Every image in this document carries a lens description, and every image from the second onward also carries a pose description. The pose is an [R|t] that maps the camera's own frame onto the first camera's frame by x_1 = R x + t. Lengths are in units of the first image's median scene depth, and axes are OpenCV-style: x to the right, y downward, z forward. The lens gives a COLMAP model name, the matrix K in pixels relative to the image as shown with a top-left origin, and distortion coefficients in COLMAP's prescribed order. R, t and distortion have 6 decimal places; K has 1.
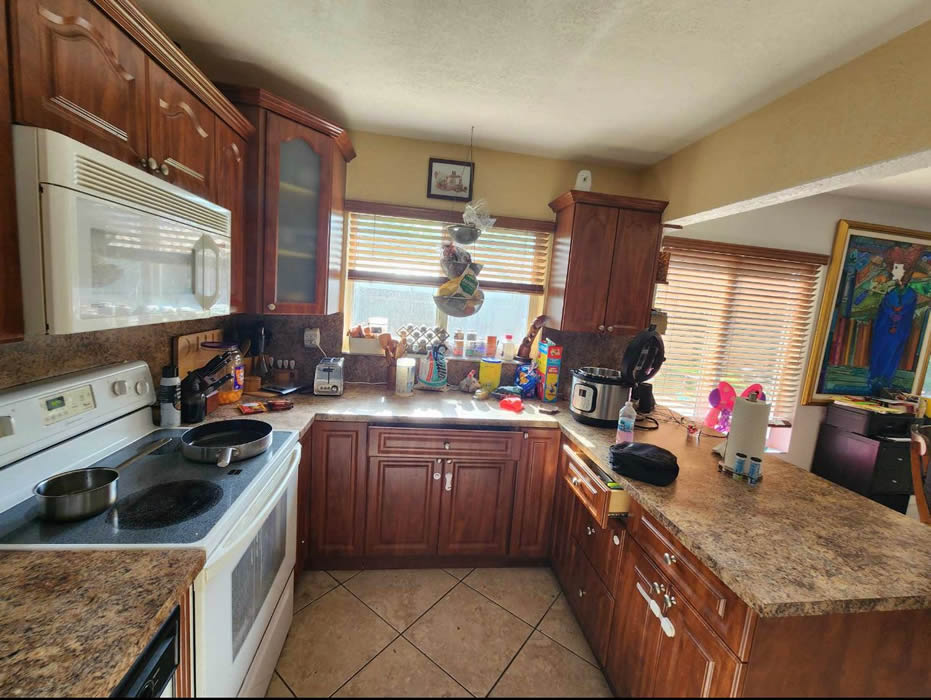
lens RADIAL K [[382.2, 0, 463.2], [0, 382.2, 346.0], [0, 0, 1]] dist [0.000003, 0.000073]
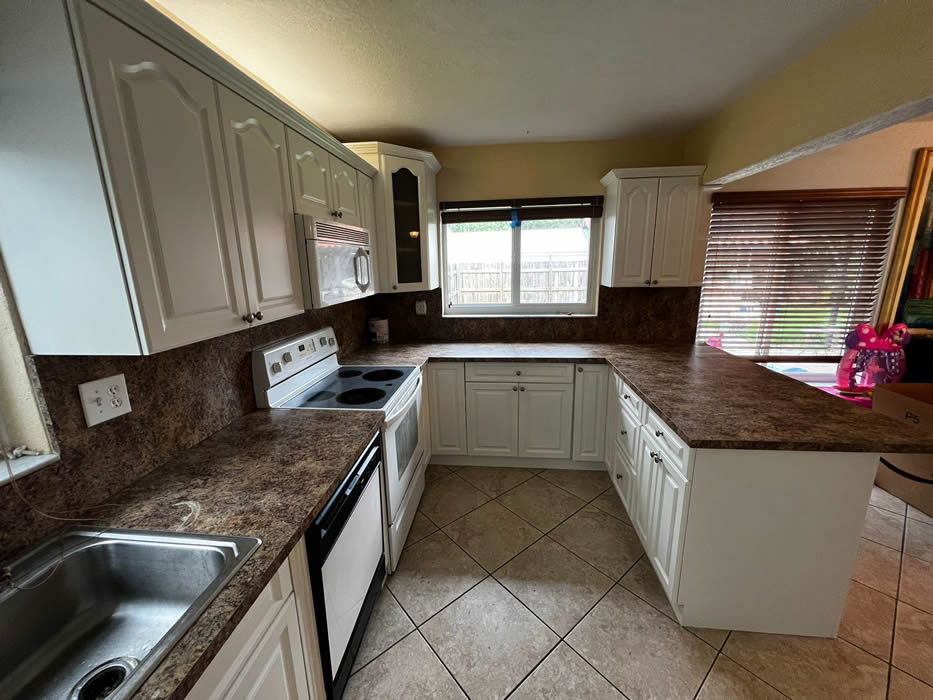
lens RADIAL K [[379.5, 0, 467.4], [0, 379.5, 349.3], [0, 0, 1]] dist [-0.000891, 0.000151]
pose [[0.968943, -0.045104, -0.243135, 0.158775], [0.066493, 0.994535, 0.080495, 0.047995], [0.238176, -0.094162, 0.966647, -0.513831]]
